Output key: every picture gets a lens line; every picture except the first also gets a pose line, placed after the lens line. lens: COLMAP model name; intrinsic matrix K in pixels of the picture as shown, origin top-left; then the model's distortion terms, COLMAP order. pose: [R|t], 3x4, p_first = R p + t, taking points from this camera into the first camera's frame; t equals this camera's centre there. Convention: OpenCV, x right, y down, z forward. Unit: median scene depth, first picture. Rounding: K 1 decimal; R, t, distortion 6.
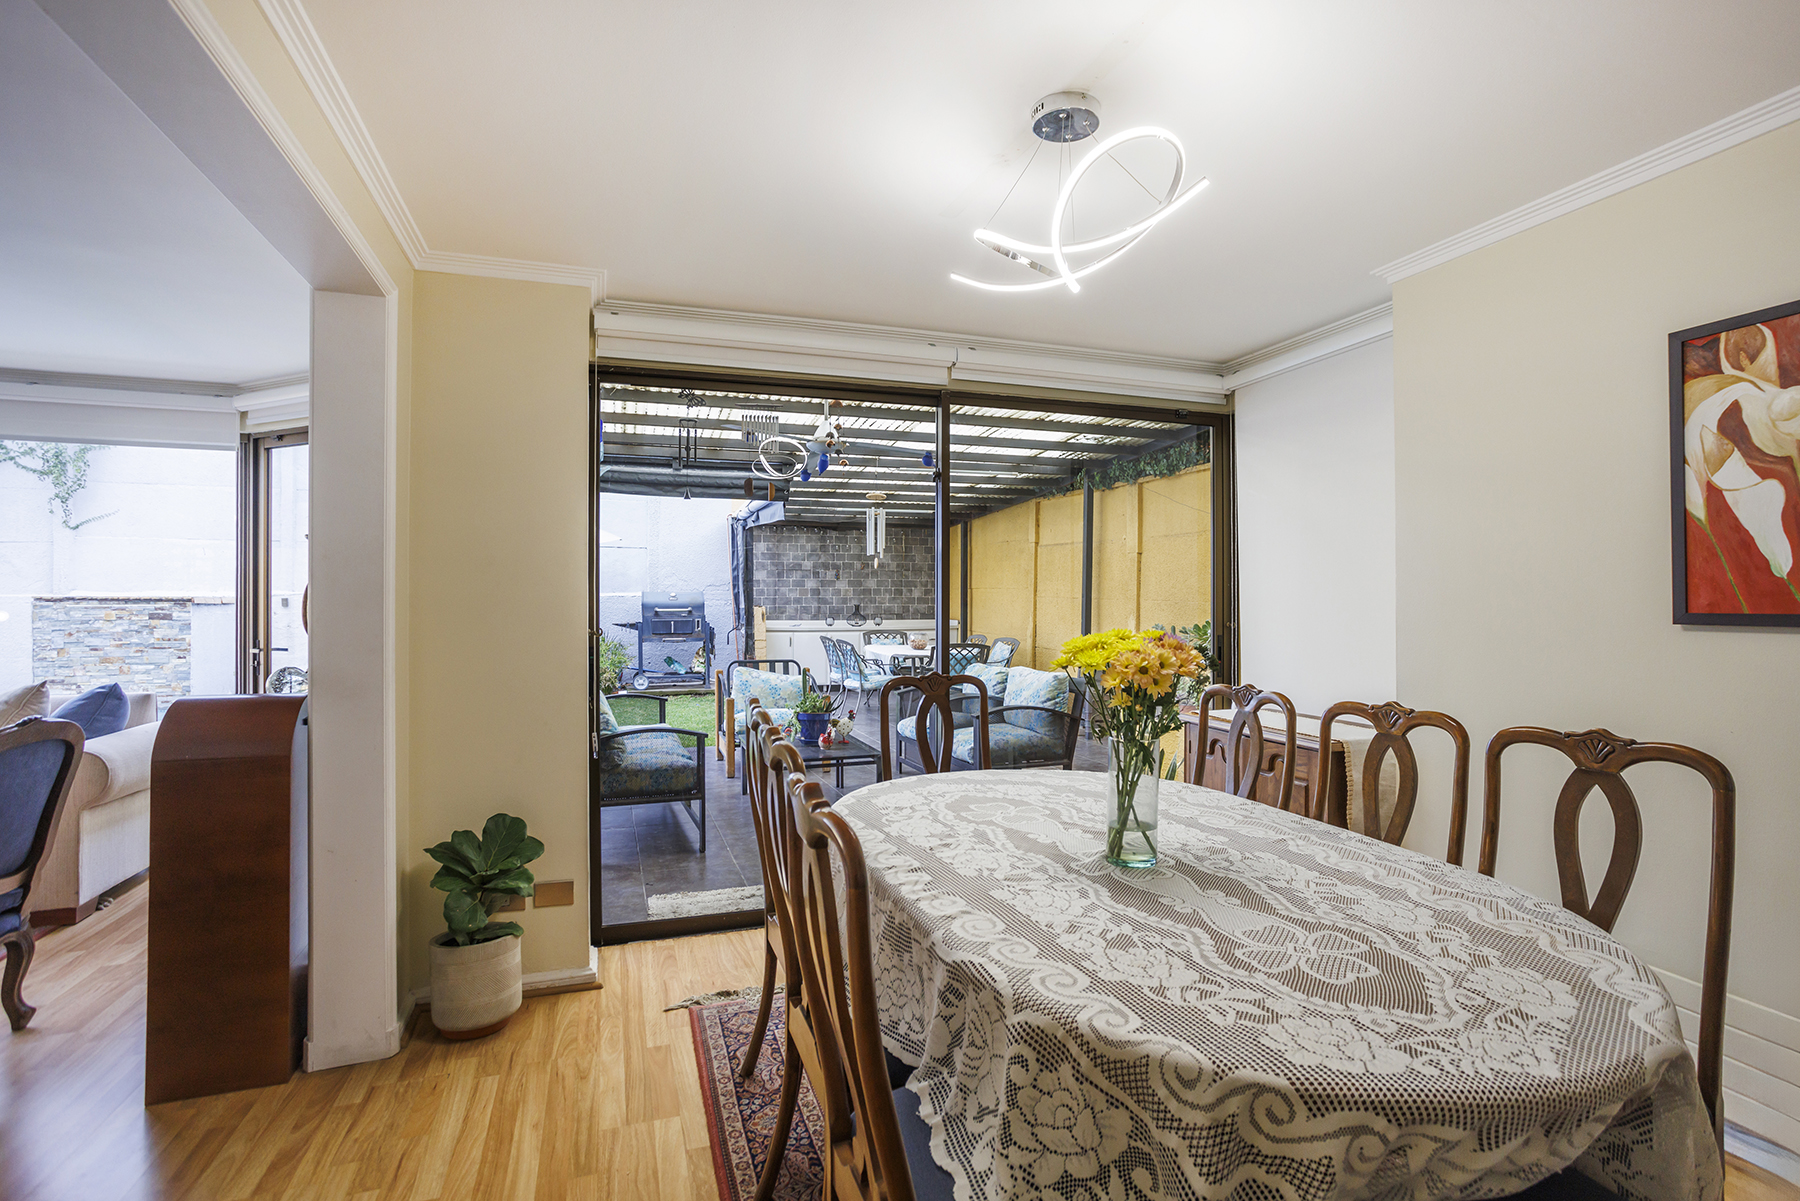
lens RADIAL K [[878.2, 0, 909.0], [0, 878.2, 583.7], [0, 0, 1]] dist [-0.050097, 0.031713]
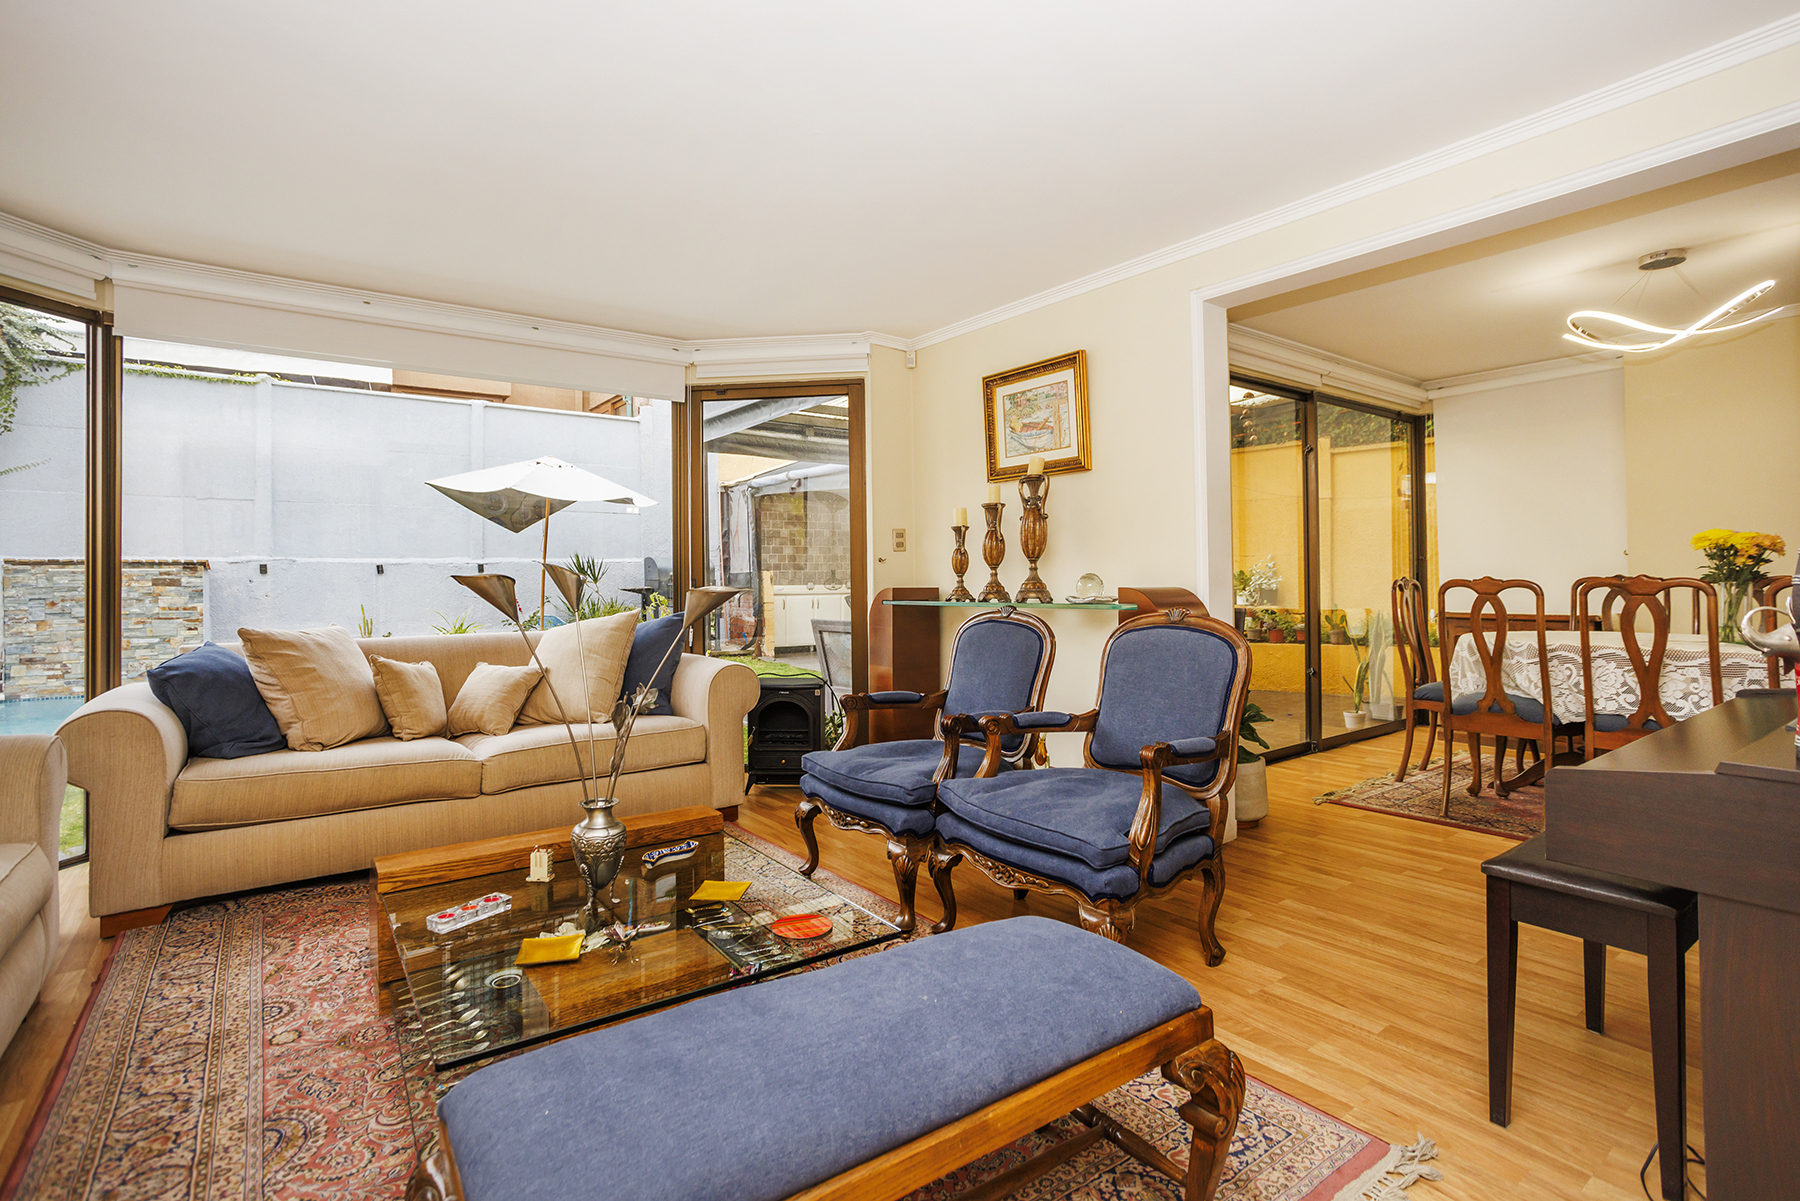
lens RADIAL K [[879.6, 0, 895.5], [0, 879.6, 568.9], [0, 0, 1]] dist [-0.043479, 0.029987]
pose [[0.951464, -0.007402, 0.307672, -0.378326], [0.006186, 0.999969, 0.004925, 0.021470], [-0.307699, -0.002783, 0.951480, -0.049586]]
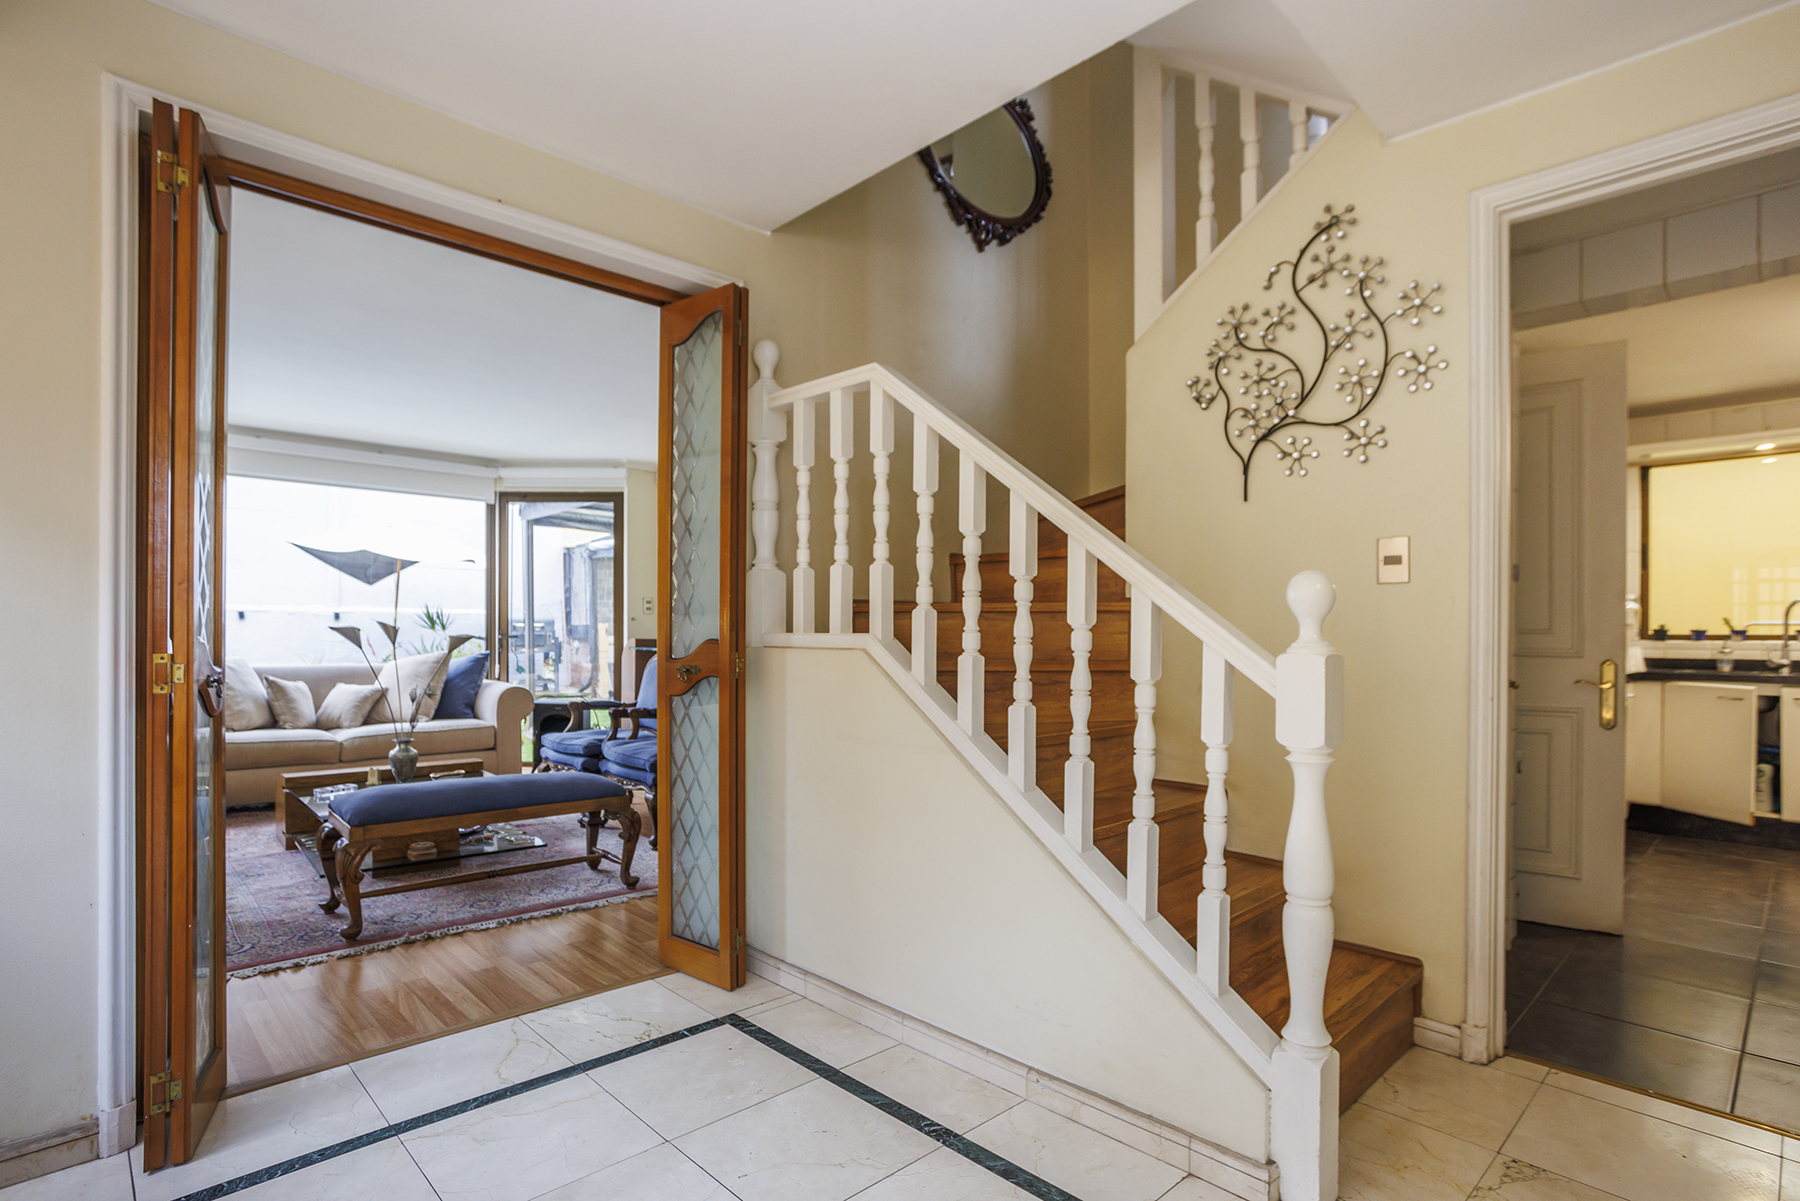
lens RADIAL K [[906.1, 0, 899.1], [0, 906.1, 641.9], [0, 0, 1]] dist [-0.017086, 0.000263]
pose [[0.908848, 0.004887, 0.417098, -0.346891], [-0.016503, 0.999570, 0.024247, 0.016109], [-0.416801, -0.028920, 0.908538, -0.317734]]
